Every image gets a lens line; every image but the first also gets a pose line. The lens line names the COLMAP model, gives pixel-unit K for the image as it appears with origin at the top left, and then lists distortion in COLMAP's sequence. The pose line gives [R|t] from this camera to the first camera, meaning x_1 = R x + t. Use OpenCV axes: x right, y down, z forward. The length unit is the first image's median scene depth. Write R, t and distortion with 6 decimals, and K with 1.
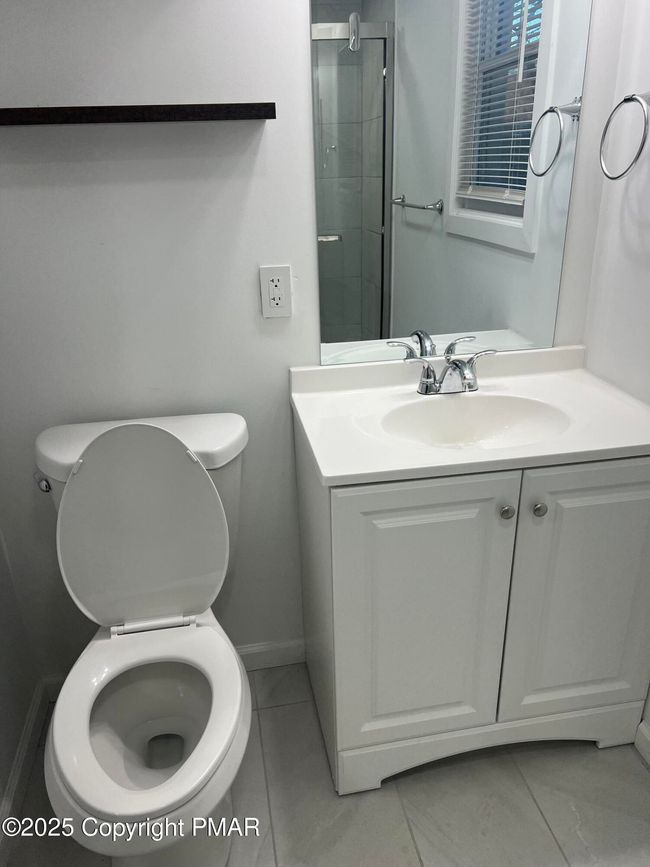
lens RADIAL K [[659.1, 0, 325.0], [0, 659.1, 433.5], [0, 0, 1]] dist [-0.003259, -0.003518]
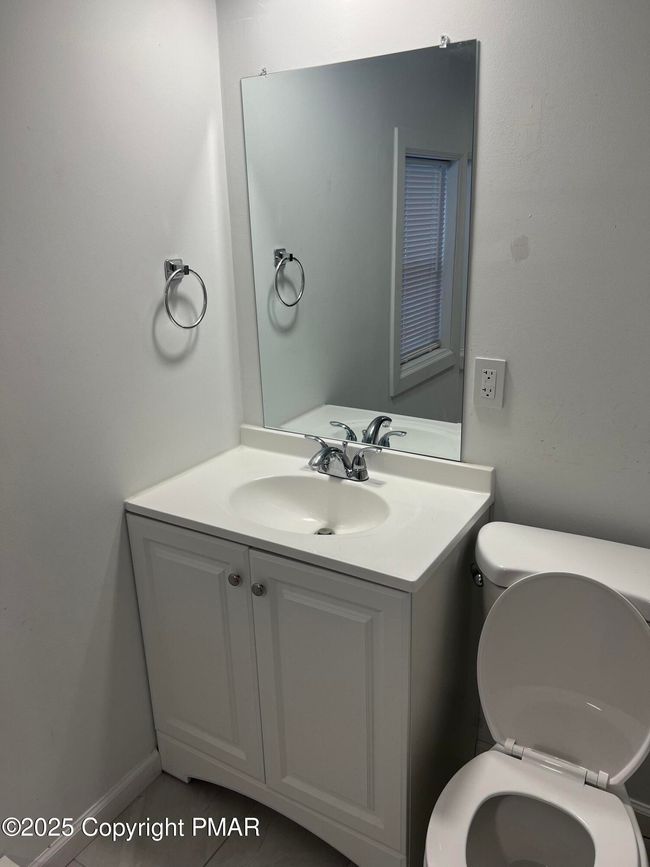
lens RADIAL K [[659.1, 0, 325.0], [0, 659.1, 433.5], [0, 0, 1]] dist [-0.003259, -0.003518]
pose [[0.735441, 0.208949, -0.644567, 0.910781], [-0.247746, 0.968322, 0.031225, -0.168455], [0.630673, 0.136724, 0.763910, 0.173759]]
